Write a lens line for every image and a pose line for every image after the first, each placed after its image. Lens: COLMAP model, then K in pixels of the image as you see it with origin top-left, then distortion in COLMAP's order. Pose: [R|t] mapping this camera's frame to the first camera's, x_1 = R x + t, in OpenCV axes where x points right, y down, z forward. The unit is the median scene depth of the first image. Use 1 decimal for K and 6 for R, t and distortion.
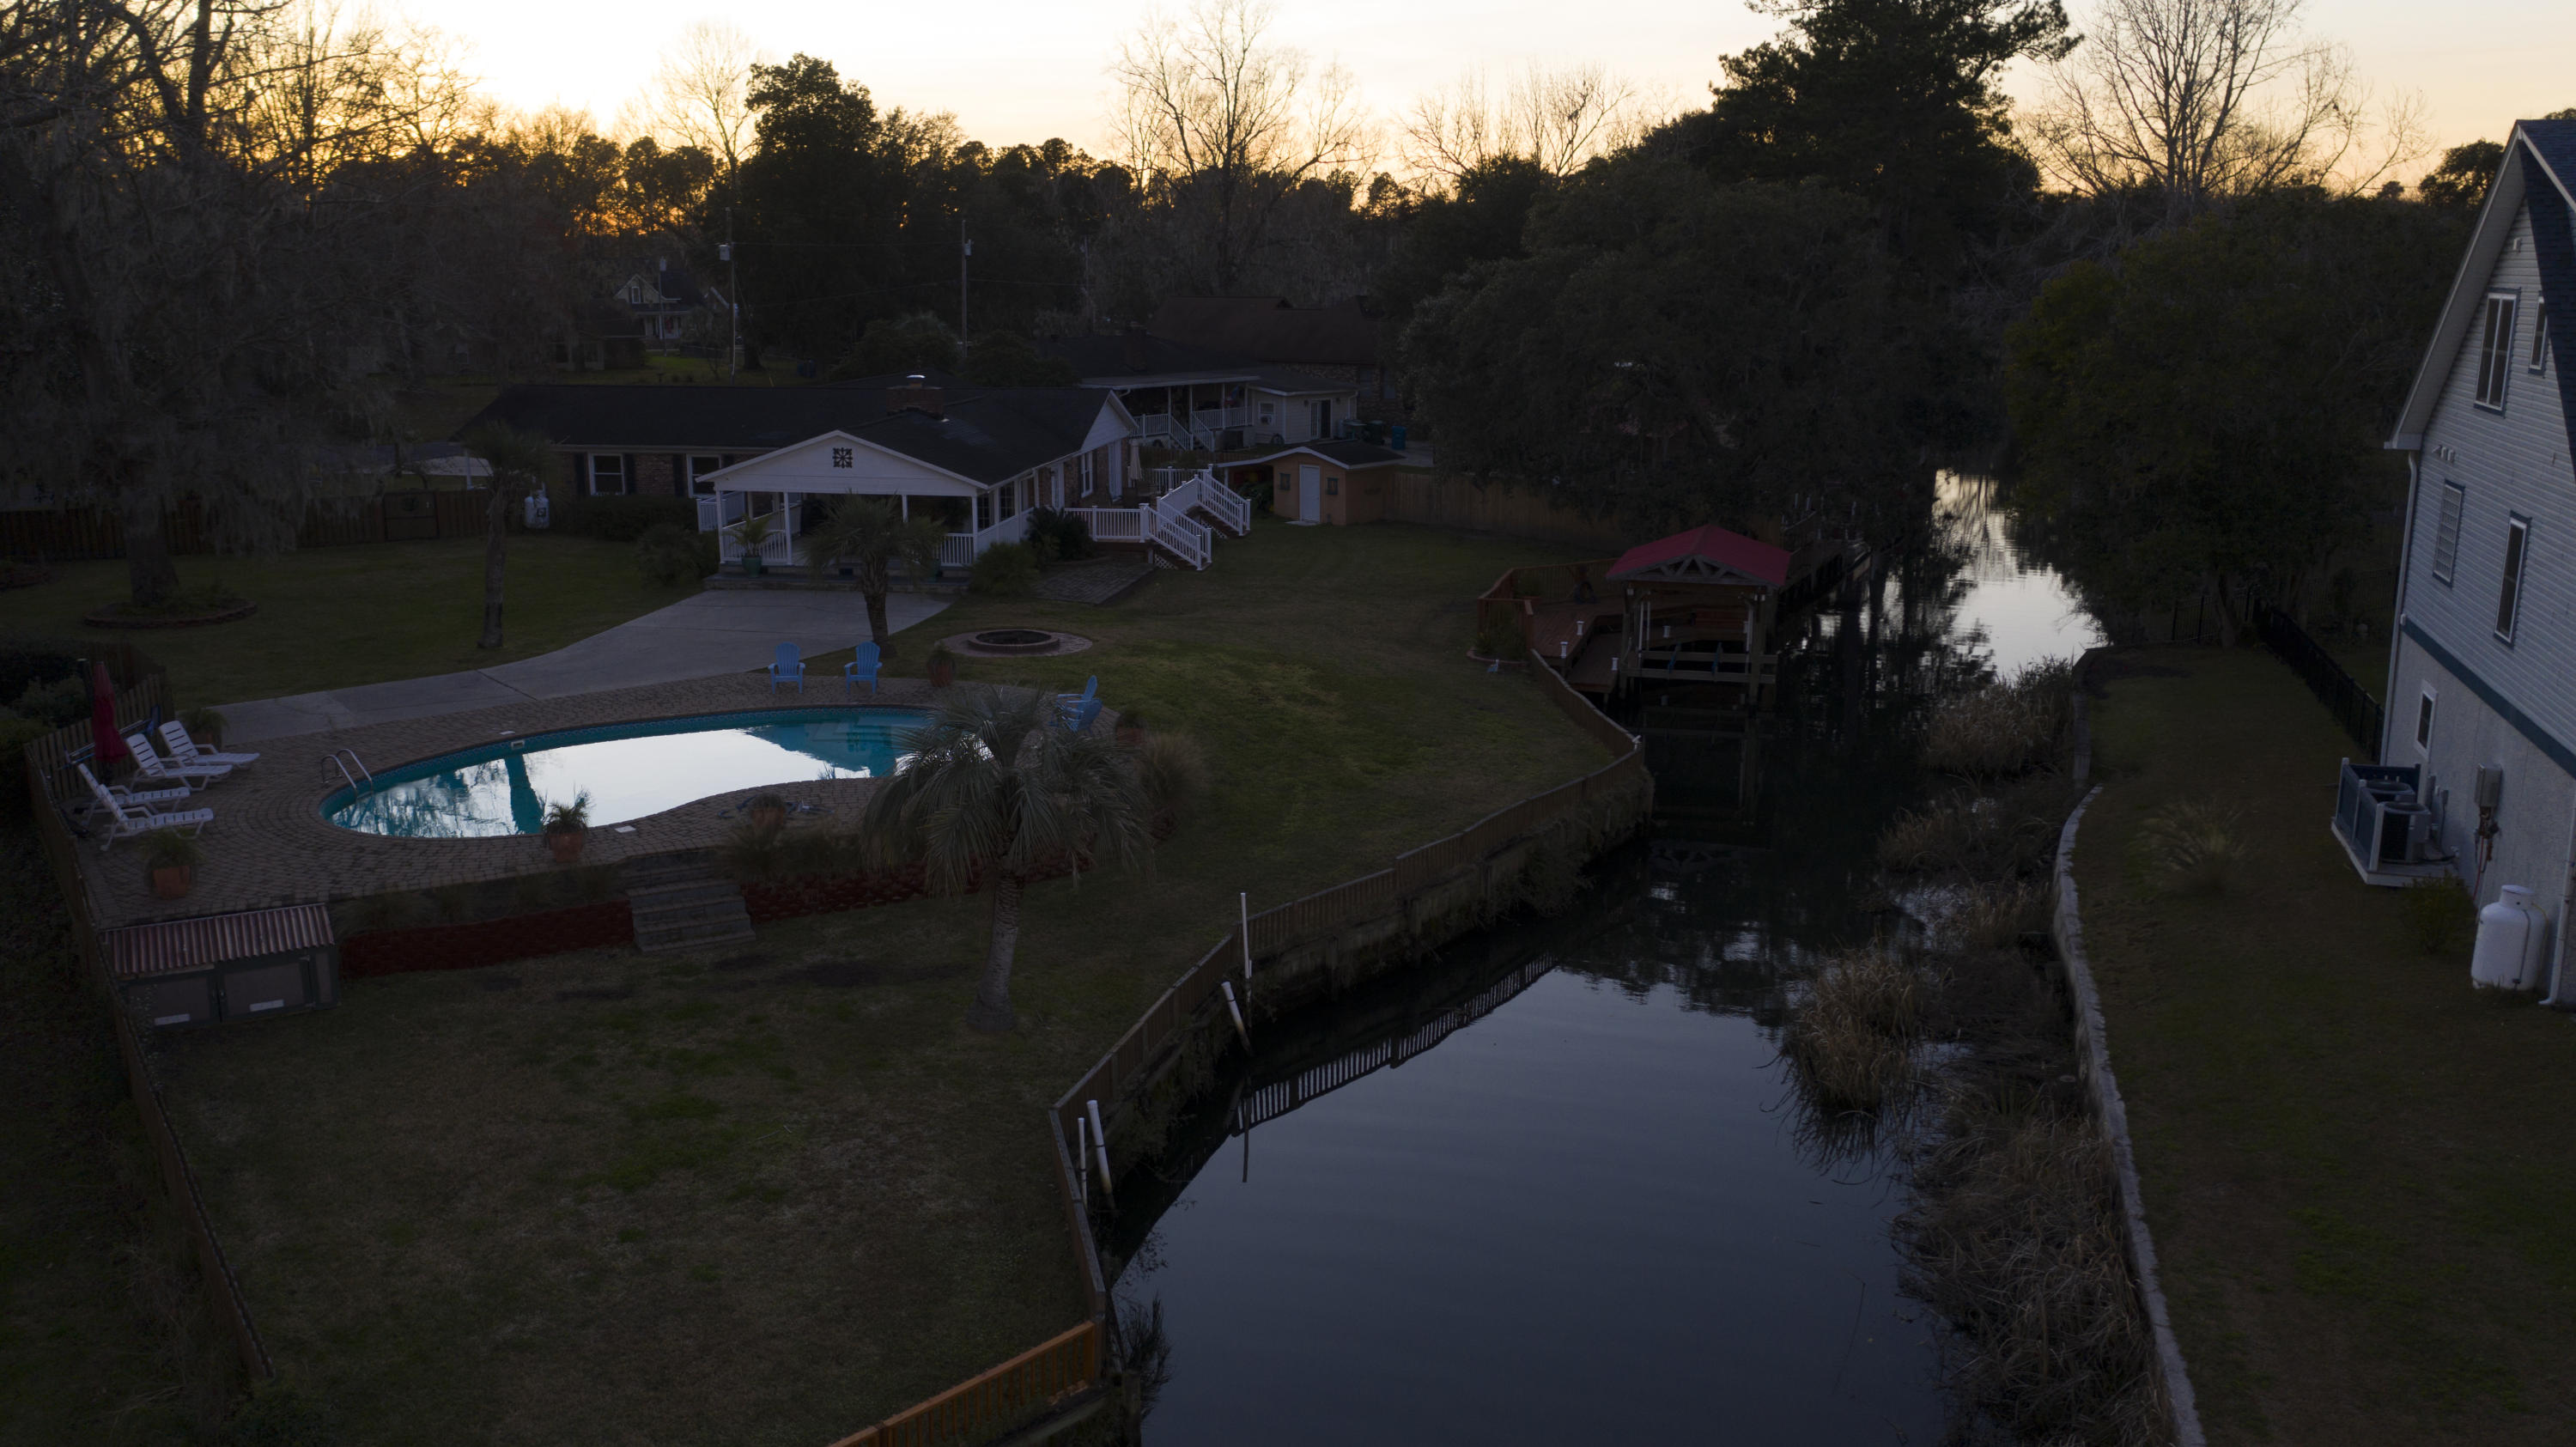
lens RADIAL K [[2077.3, 0, 1290.4], [0, 2077.3, 732.5], [0, 0, 1]] dist [0.002127, 0.010604]
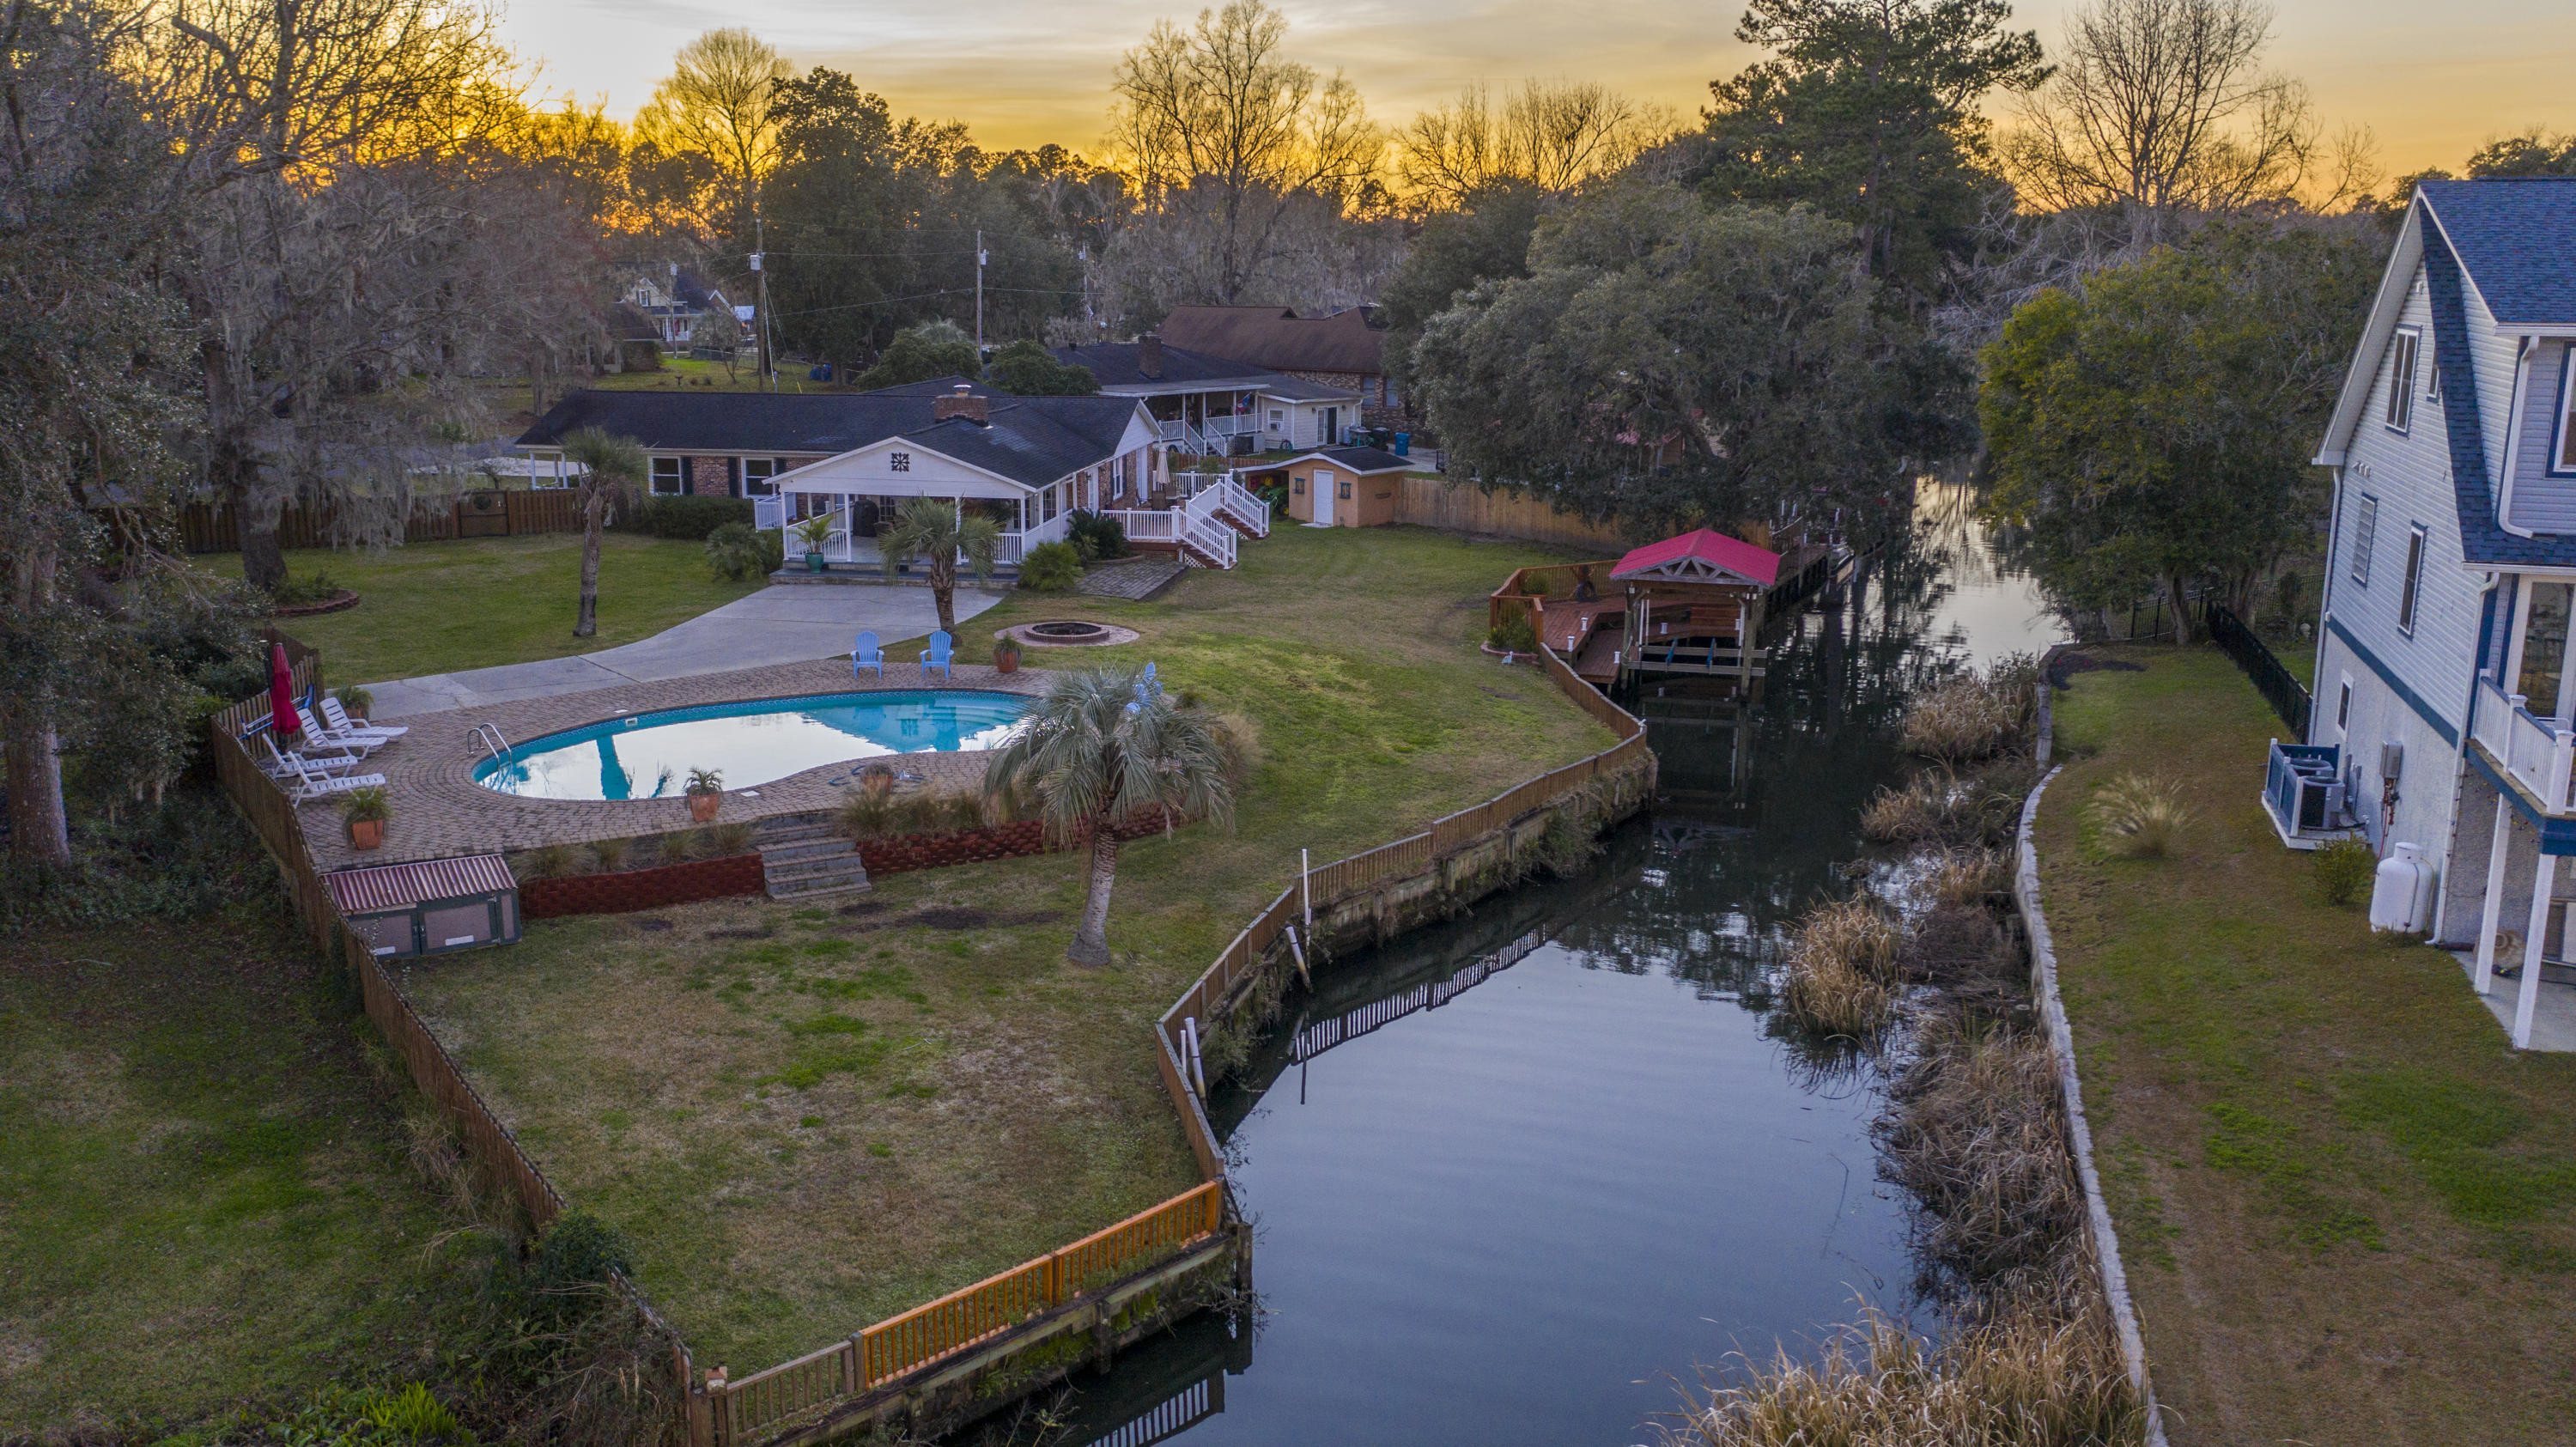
lens RADIAL K [[2077.3, 0, 1290.3], [0, 2077.3, 730.4], [0, 0, 1]] dist [0.002127, 0.010604]
pose [[0.999951, 0.004682, 0.008691, -0.028378], [-0.004663, 0.999987, -0.002201, 0.010132], [-0.008701, 0.002160, 0.999960, -0.097485]]
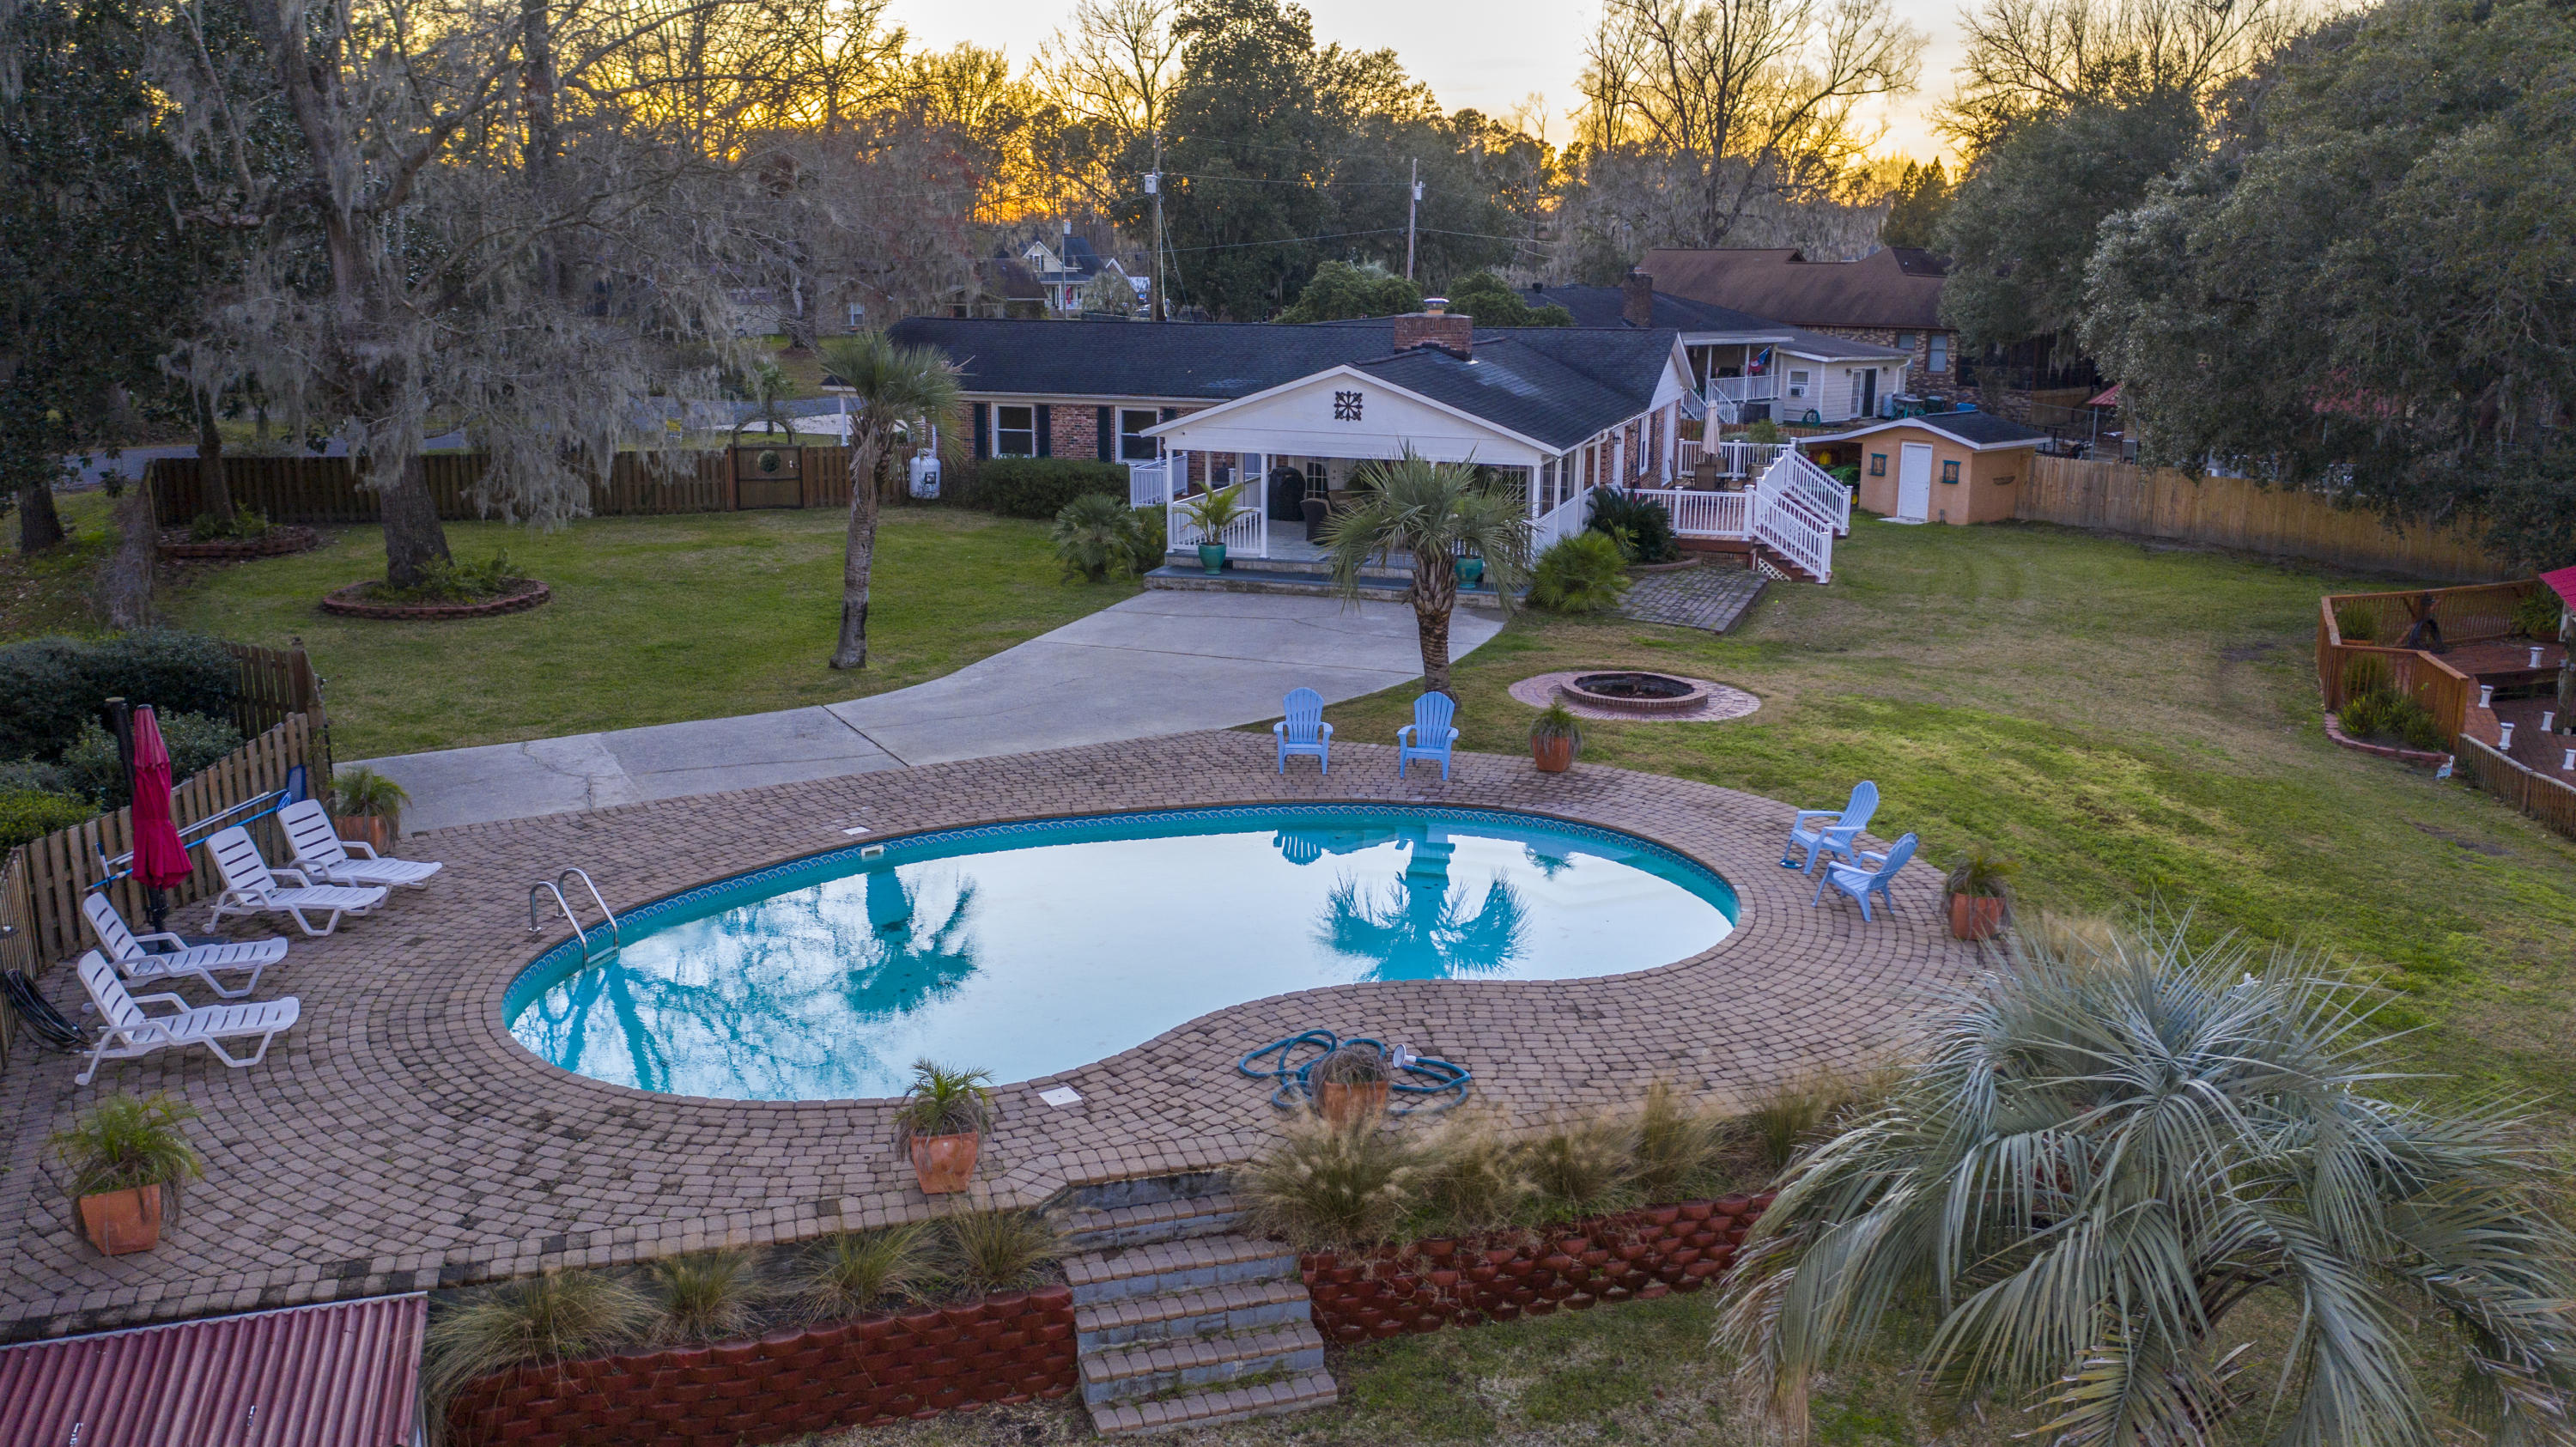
lens RADIAL K [[2077.3, 0, 1283.5], [0, 2077.3, 729.7], [0, 0, 1]] dist [0.002127, 0.010604]
pose [[0.983904, 0.046001, -0.172676, -0.142870], [-0.045834, 0.998937, 0.004954, -0.034076], [0.172720, 0.003041, 0.984966, 0.400461]]
